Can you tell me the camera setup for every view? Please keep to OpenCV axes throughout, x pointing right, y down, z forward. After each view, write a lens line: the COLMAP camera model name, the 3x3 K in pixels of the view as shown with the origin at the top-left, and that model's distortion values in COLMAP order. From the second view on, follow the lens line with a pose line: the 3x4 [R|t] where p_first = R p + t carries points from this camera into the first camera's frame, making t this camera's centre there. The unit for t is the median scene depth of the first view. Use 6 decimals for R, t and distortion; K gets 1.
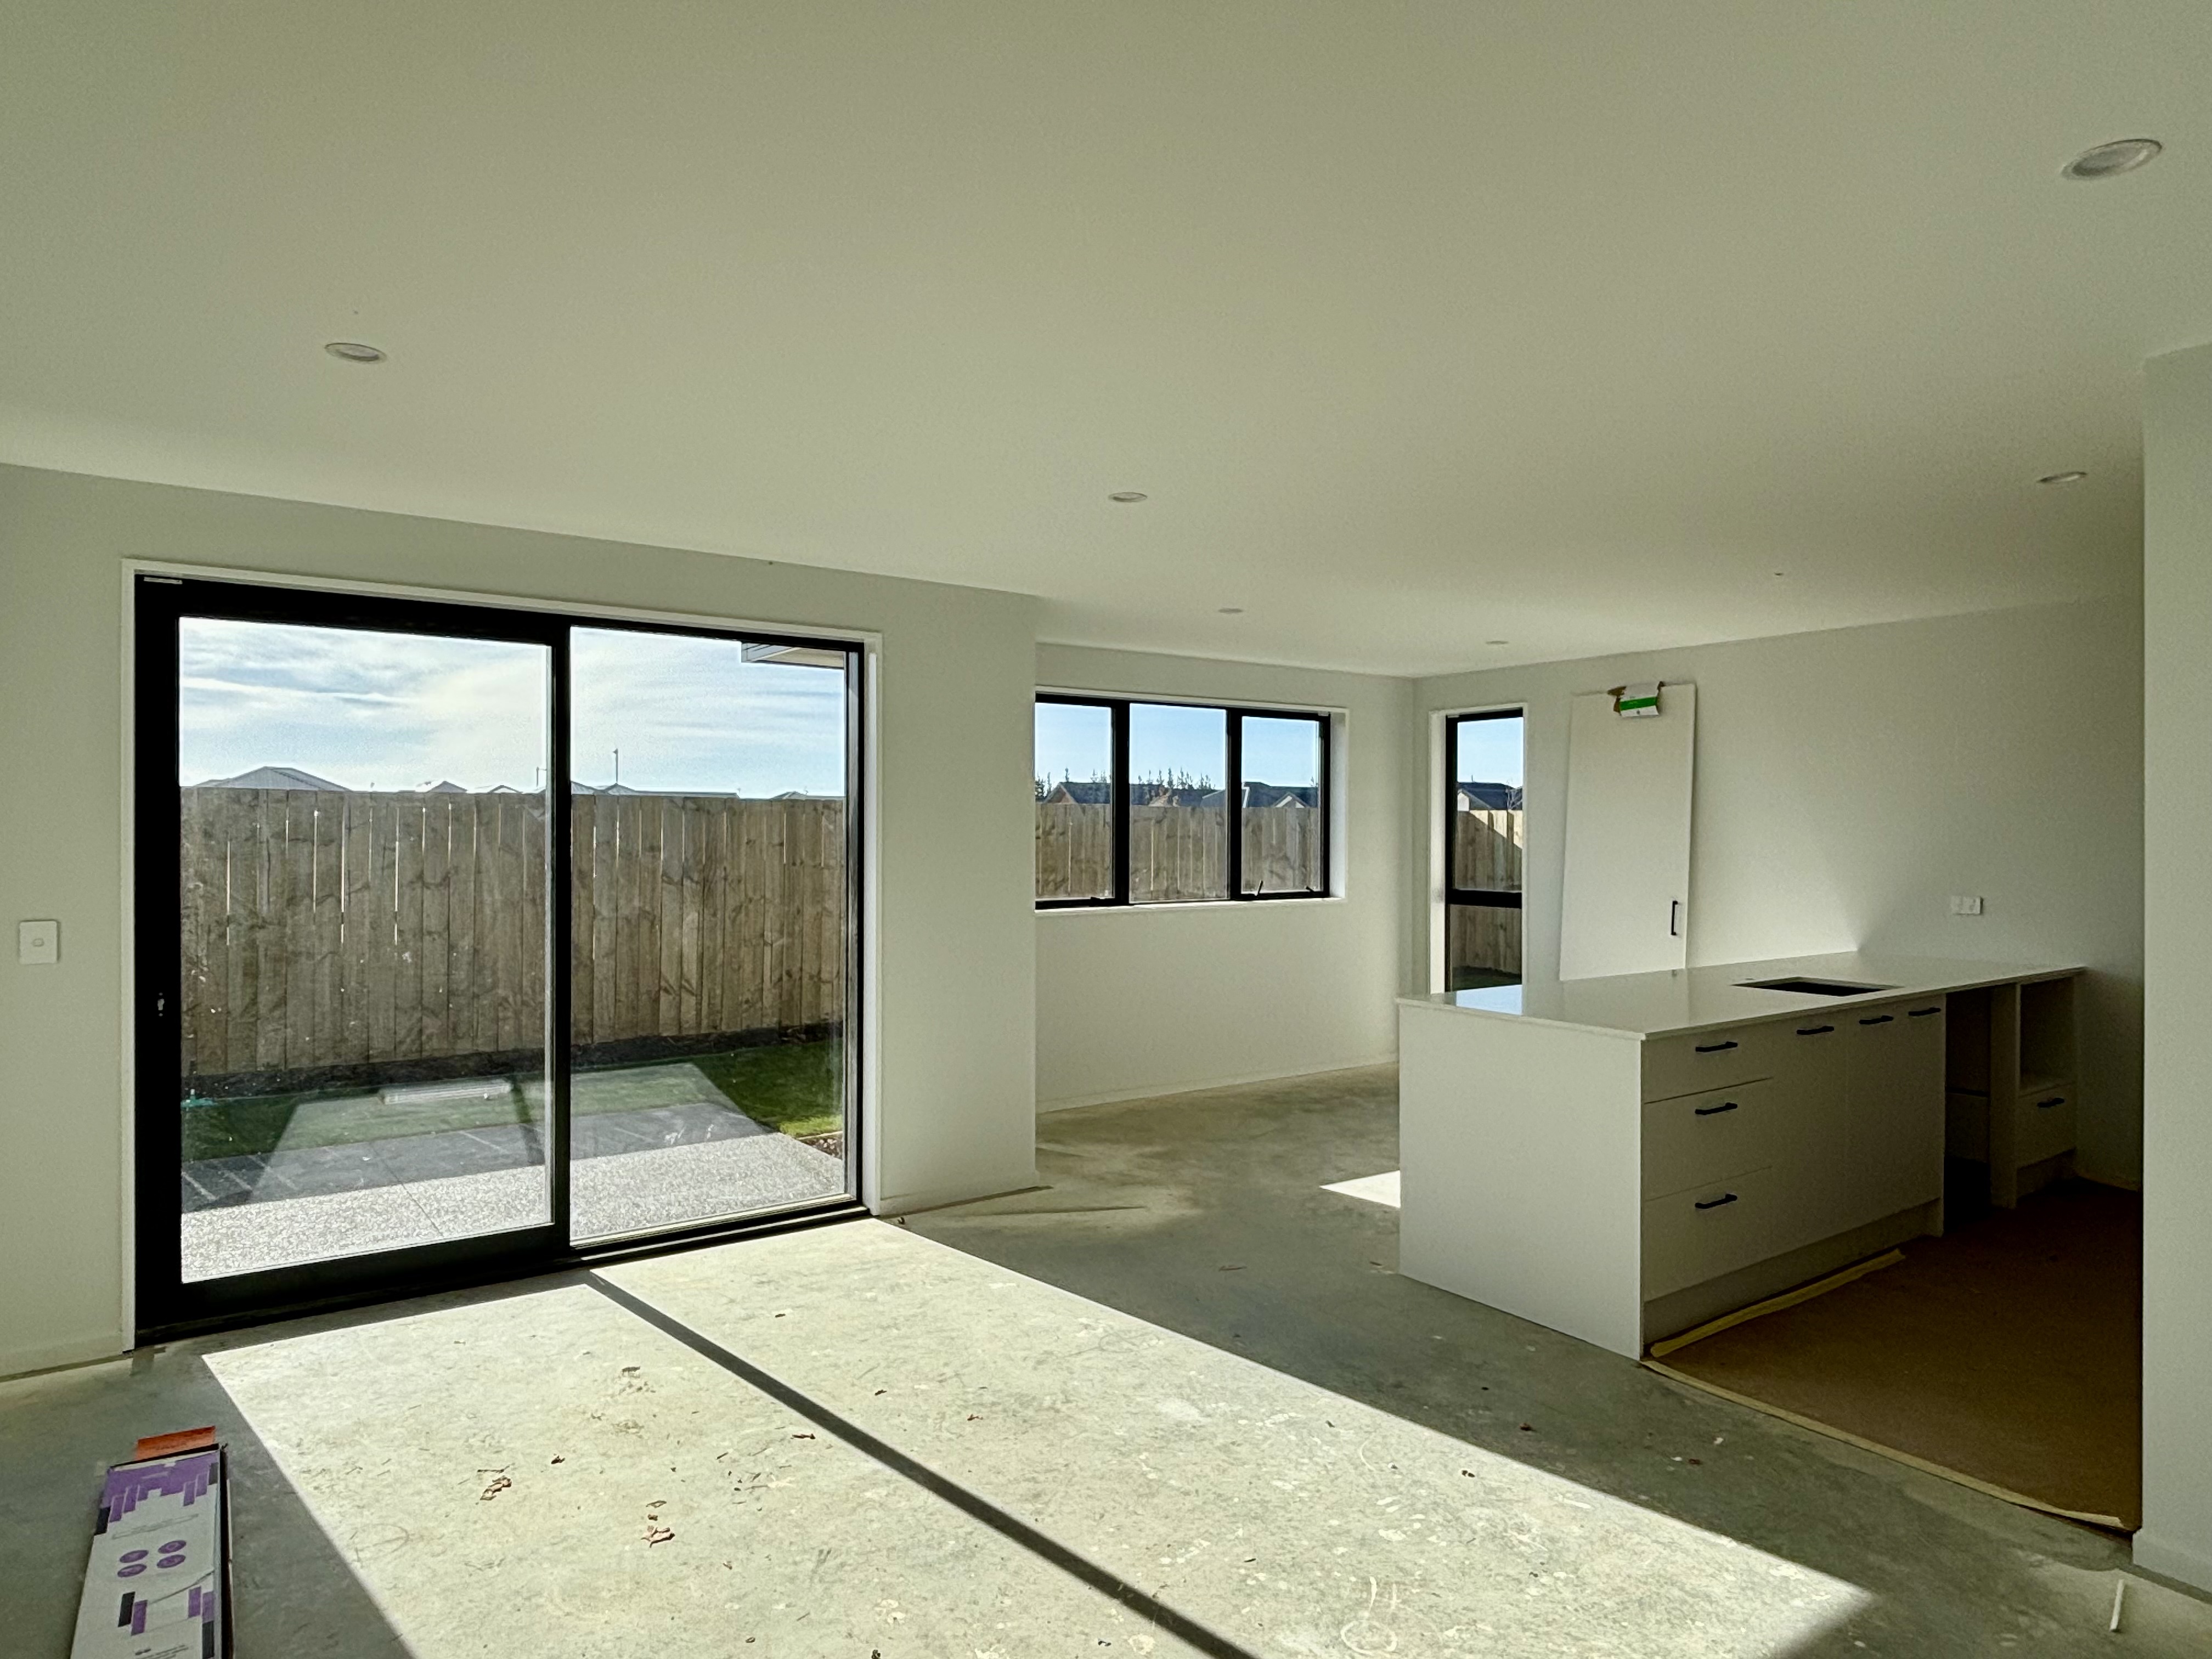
lens RADIAL K [[1302.3, 0, 1090.6], [0, 1302.3, 842.1], [0, 0, 1]] dist [0.000900, -0.021429]
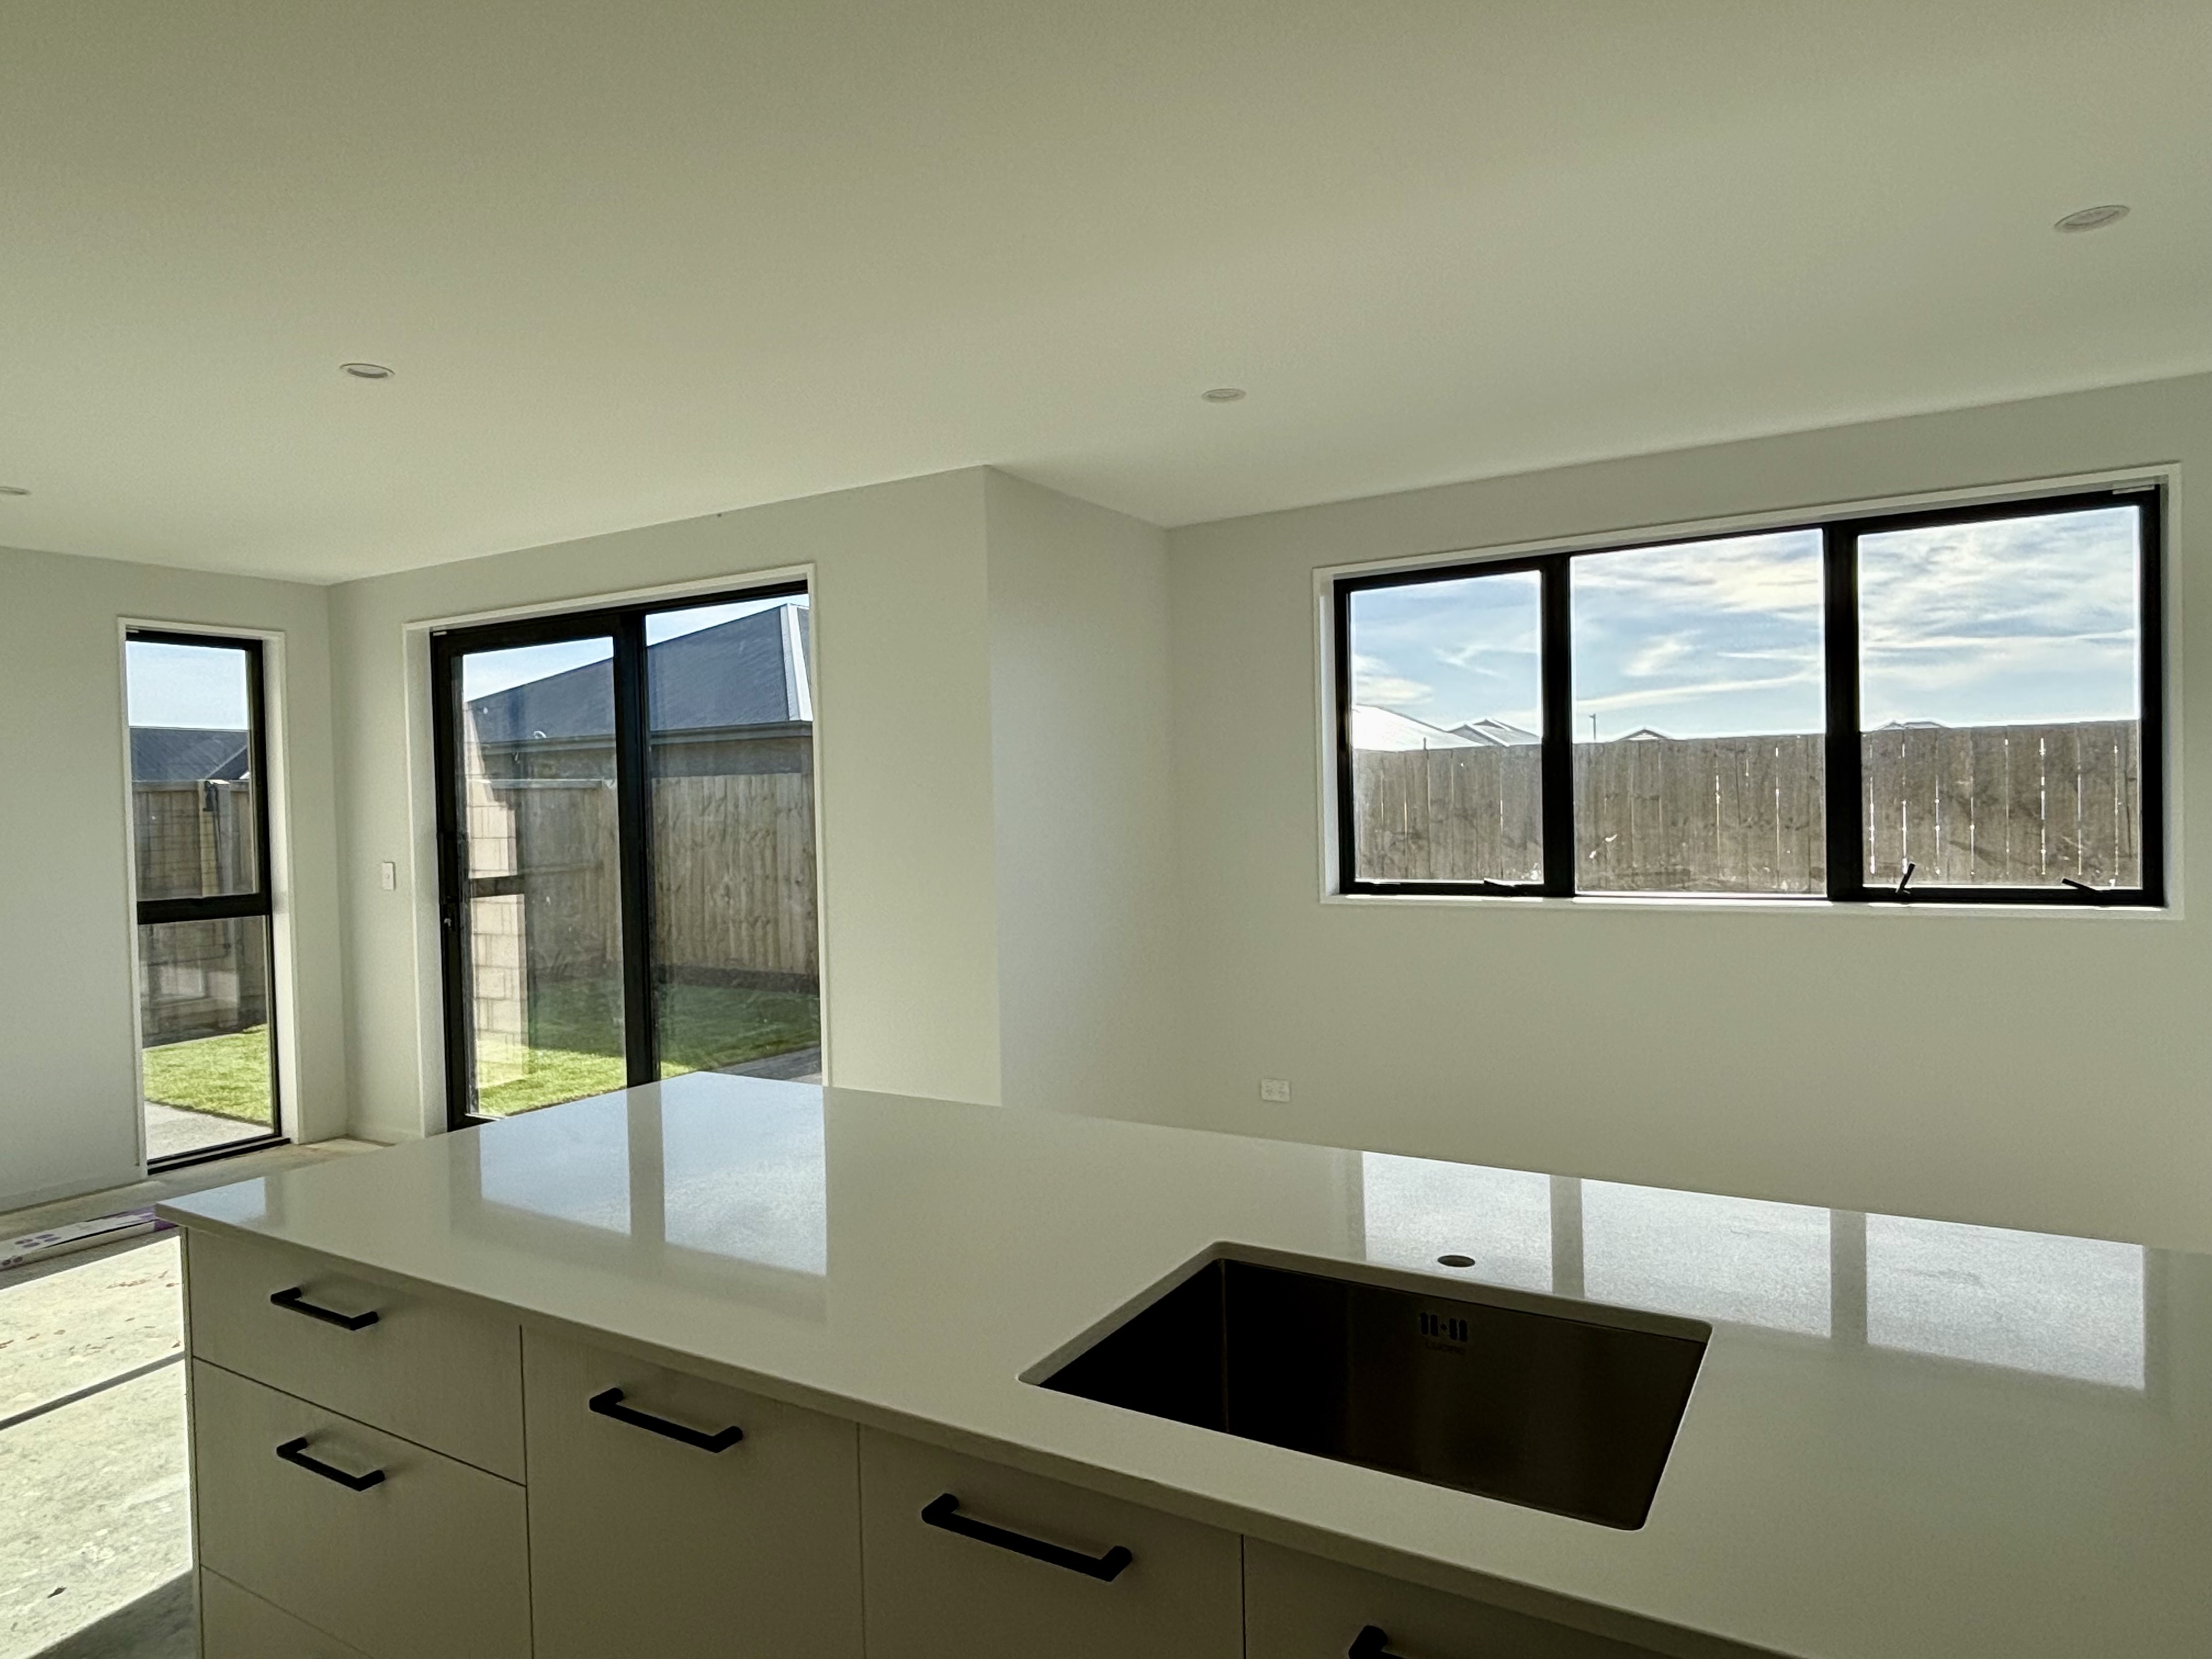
lens RADIAL K [[1302.3, 0, 1090.6], [0, 1302.3, 842.1], [0, 0, 1]] dist [0.000900, -0.021429]
pose [[0.409415, 0.014497, -0.912233, 0.512799], [0.018090, 0.999548, 0.024004, 0.005224], [0.912169, -0.026330, 0.408968, 0.590008]]
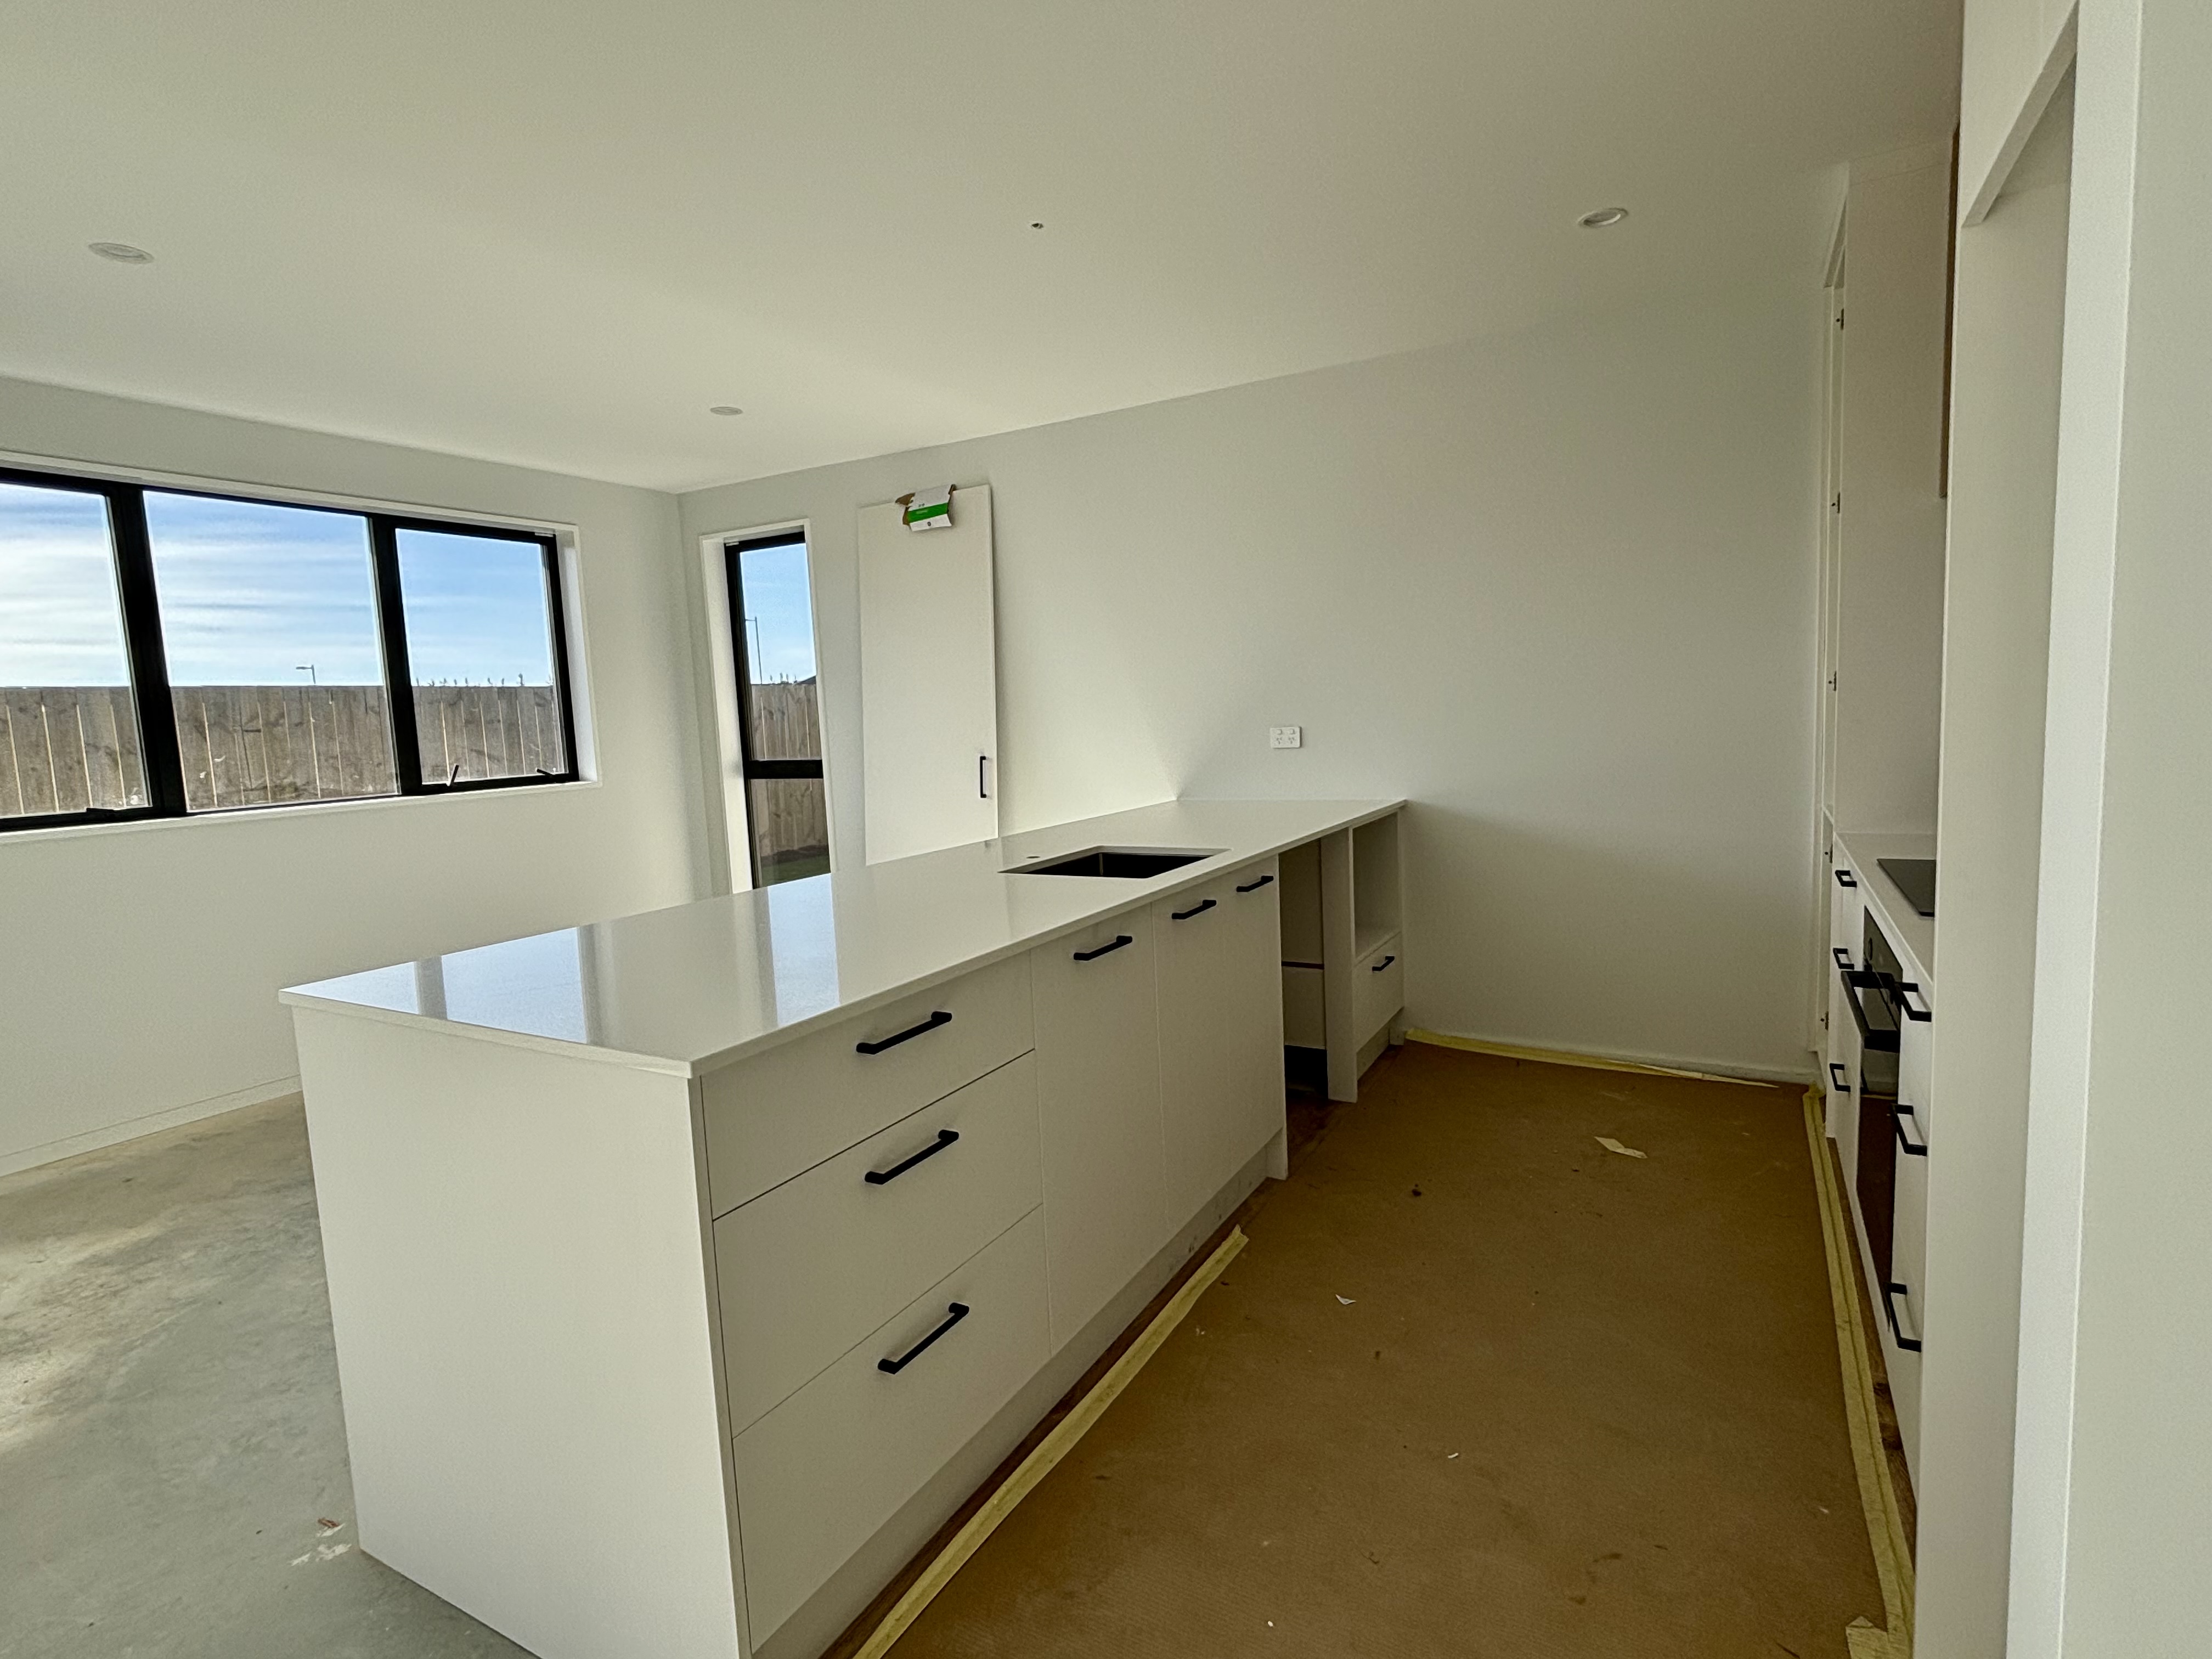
lens RADIAL K [[1113.0, 0, 1106.0], [0, 1113.0, 829.5], [0, 0, 1]] dist [0.000028, 0.001538]
pose [[0.895224, -0.088736, 0.436692, 0.205110], [0.049701, 0.993741, 0.100040, 0.024618], [-0.442836, -0.067854, 0.894031, 0.330658]]
